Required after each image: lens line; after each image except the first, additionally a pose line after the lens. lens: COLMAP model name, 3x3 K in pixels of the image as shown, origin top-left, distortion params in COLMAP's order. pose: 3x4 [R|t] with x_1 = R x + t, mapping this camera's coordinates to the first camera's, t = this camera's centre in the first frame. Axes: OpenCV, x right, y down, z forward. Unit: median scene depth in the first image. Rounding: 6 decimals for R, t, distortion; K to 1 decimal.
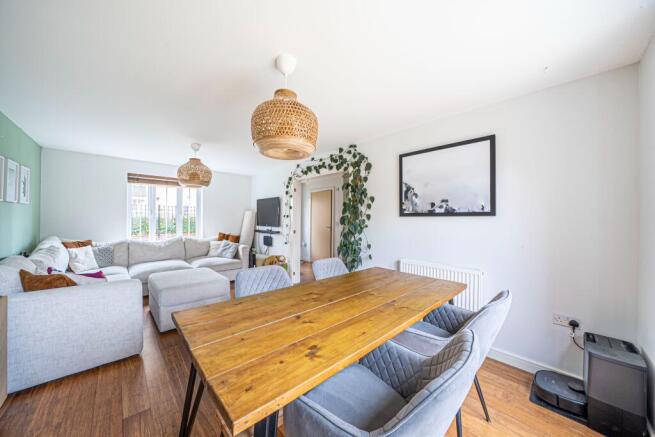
lens RADIAL K [[230.7, 0, 327.5], [0, 230.7, 218.5], [0, 0, 1]] dist [-0.018476, 0.000342]
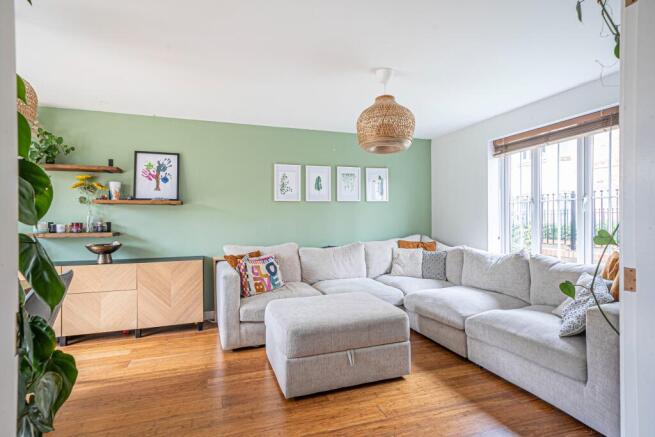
lens RADIAL K [[319.2, 0, 327.5], [0, 319.2, 218.5], [0, 0, 1]] dist [0.000402, 0.000111]
pose [[-0.403925, -0.008198, -0.914755, 0.112693], [0.003009, 0.999943, -0.010290, 0.023393], [0.914787, -0.006909, -0.403877, 0.951747]]
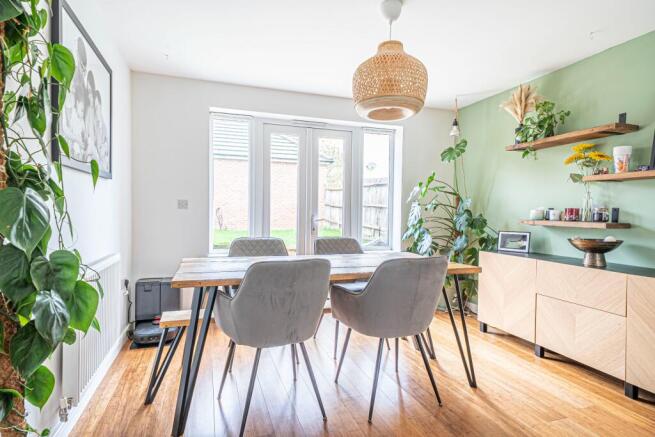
lens RADIAL K [[350.2, 0, 327.5], [0, 350.2, 218.5], [0, 0, 1]] dist [0.002166, 0.000854]
pose [[-0.901225, -0.029276, 0.432361, -0.224504], [-0.023019, 0.999541, 0.019699, 0.040561], [-0.432739, 0.007801, -0.901486, 0.872779]]
